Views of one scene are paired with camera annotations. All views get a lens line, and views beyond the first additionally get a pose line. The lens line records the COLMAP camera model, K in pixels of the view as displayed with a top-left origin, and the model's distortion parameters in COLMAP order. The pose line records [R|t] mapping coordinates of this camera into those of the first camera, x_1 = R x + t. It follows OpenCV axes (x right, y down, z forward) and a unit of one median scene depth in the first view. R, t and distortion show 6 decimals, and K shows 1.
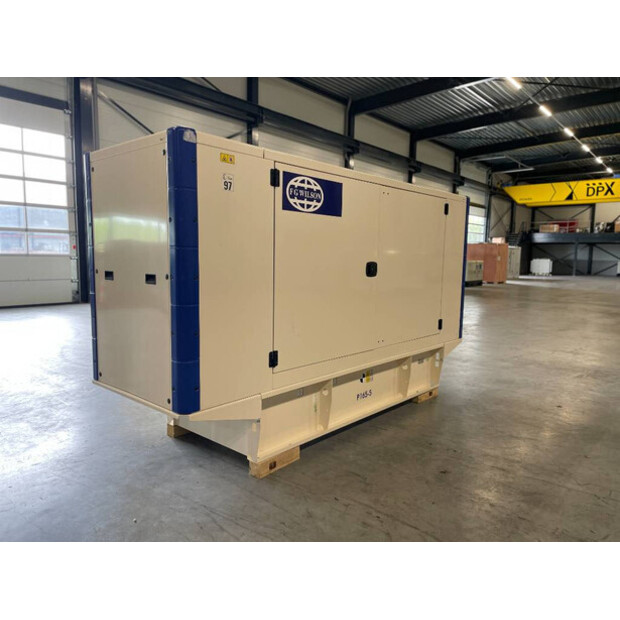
lens RADIAL K [[488.9, 0, 309.8], [0, 488.9, 310.1], [0, 0, 1]] dist [0.055216, -0.047793]
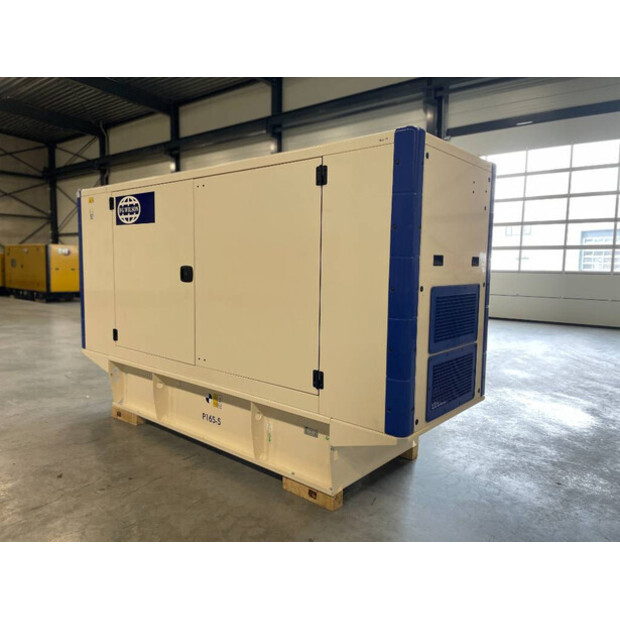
lens RADIAL K [[488.9, 0, 305.9], [0, 488.9, 317.7], [0, 0, 1]] dist [0.055216, -0.047793]
pose [[-0.024342, 0.088794, -0.995753, 1.095885], [-0.128158, 0.987552, 0.091196, -0.121357], [0.991455, 0.129833, -0.012659, 1.314917]]
